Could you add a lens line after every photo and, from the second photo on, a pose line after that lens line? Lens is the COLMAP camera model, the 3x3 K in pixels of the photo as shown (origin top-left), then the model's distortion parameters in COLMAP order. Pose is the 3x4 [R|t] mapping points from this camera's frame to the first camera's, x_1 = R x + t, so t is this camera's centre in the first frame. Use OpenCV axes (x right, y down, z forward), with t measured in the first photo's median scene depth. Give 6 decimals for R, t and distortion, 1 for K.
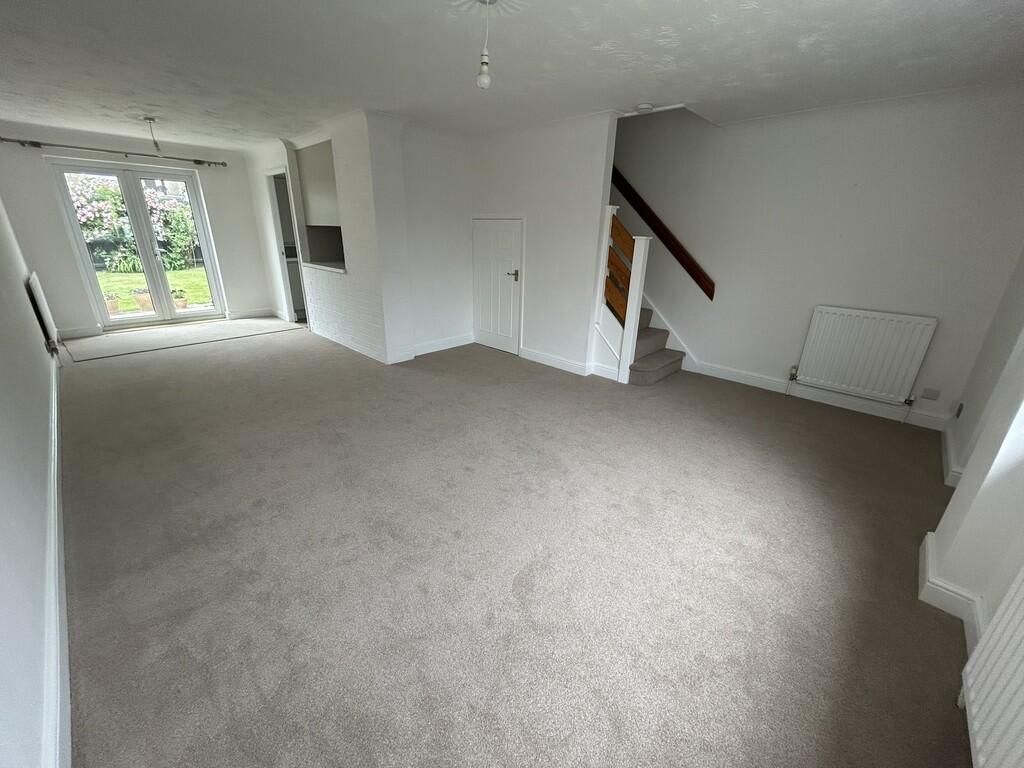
lens RADIAL K [[410.4, 0, 510.3], [0, 410.4, 380.0], [0, 0, 1]] dist [-0.001994, 0.001602]
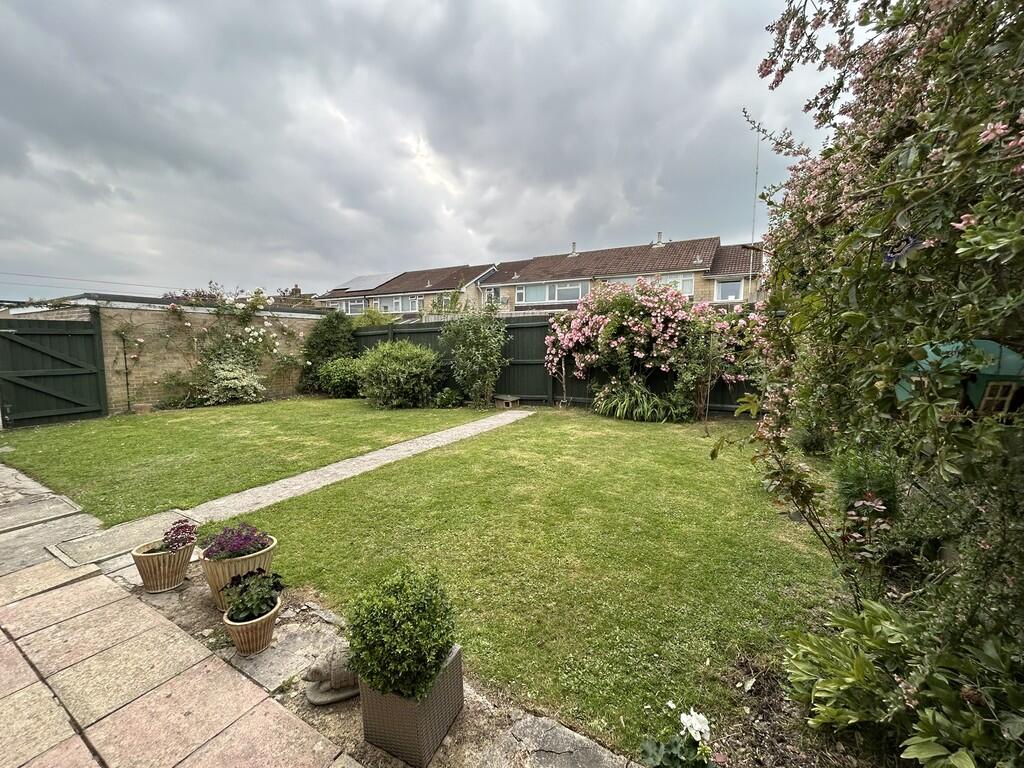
lens RADIAL K [[410.4, 0, 514.5], [0, 410.4, 387.9], [0, 0, 1]] dist [-0.001994, 0.001602]
pose [[0.247835, 0.088232, -0.964776, -0.338037], [-0.333019, 0.942920, 0.000687, -0.243015], [0.909767, 0.321119, 0.263072, 0.650938]]
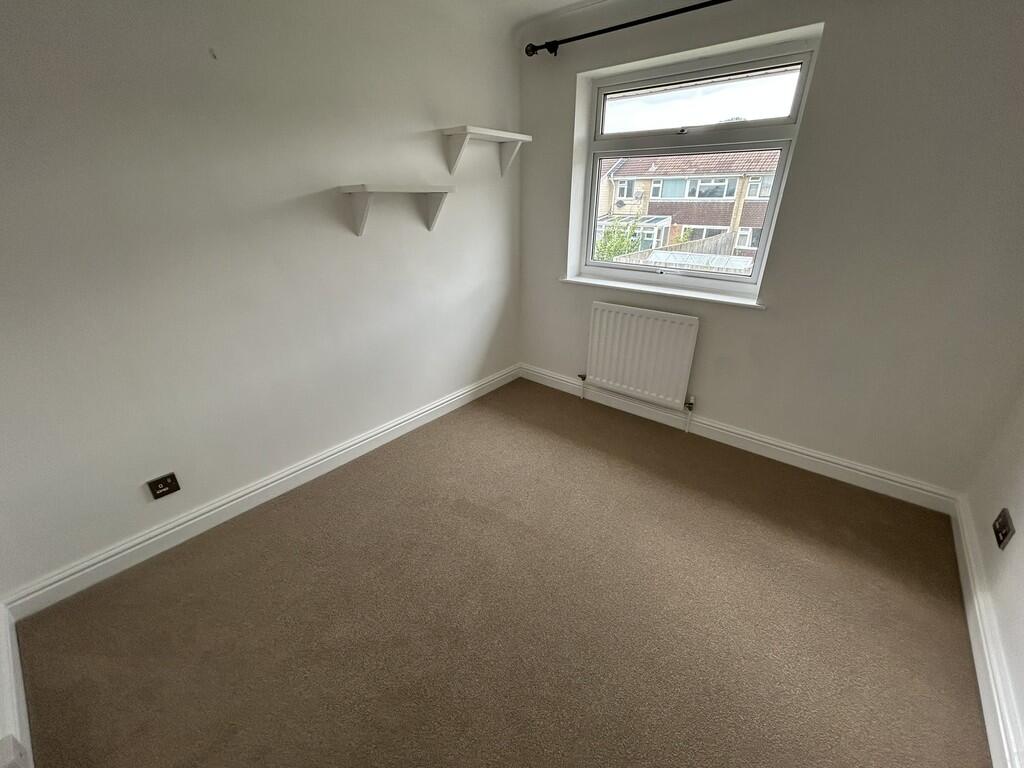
lens RADIAL K [[410.4, 0, 511.4], [0, 410.4, 383.7], [0, 0, 1]] dist [-0.001994, 0.001602]
pose [[0.070724, 0.395542, -0.915721, -0.293959], [-0.341967, 0.872001, 0.350246, -0.269252], [0.937047, 0.288375, 0.196933, 0.532797]]
